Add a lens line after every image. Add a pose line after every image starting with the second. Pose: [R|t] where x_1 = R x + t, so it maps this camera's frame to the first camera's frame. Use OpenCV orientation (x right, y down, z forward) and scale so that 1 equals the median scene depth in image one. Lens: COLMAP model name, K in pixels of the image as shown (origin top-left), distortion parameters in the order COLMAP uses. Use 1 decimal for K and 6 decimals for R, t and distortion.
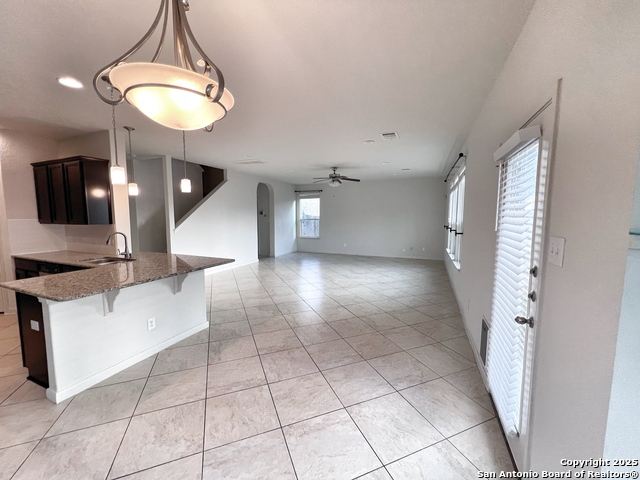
lens RADIAL K [[256.8, 0, 320.0], [0, 256.8, 240.0], [0, 0, 1]] dist [-0.009000, 0.000001]
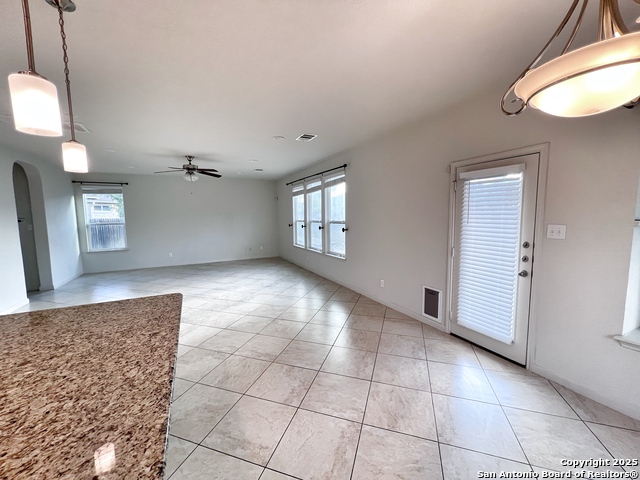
lens RADIAL K [[256.9, 0, 320.0], [0, 256.9, 240.0], [0, 0, 1]] dist [-0.002517, -0.000321]
pose [[0.648087, -0.086454, 0.756643, -0.296504], [0.087572, 0.995405, 0.038727, -0.022363], [-0.756515, 0.041163, 0.652680, 0.186958]]
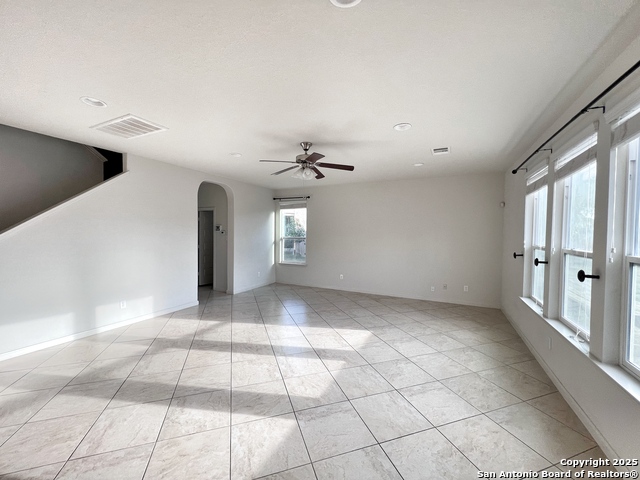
lens RADIAL K [[256.9, 0, 320.0], [0, 256.9, 240.0], [0, 0, 1]] dist [-0.002517, -0.000321]
pose [[0.998273, 0.010991, -0.057710, 0.115497], [-0.014754, 0.997764, -0.065187, -0.046408], [0.056864, 0.065925, 0.996203, 0.469258]]
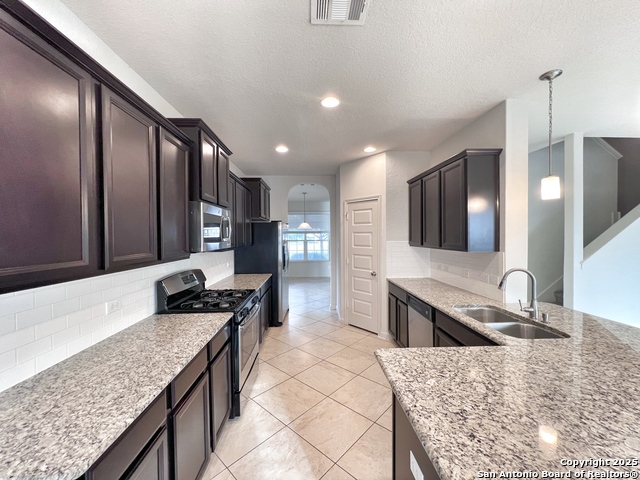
lens RADIAL K [[256.8, 0, 320.0], [0, 256.8, 240.0], [0, 0, 1]] dist [-0.009000, 0.000001]
pose [[0.428045, 0.008572, -0.903717, -0.260359], [-0.077468, 0.996623, -0.027239, -0.023292], [0.900431, 0.081668, 0.427264, 0.201363]]
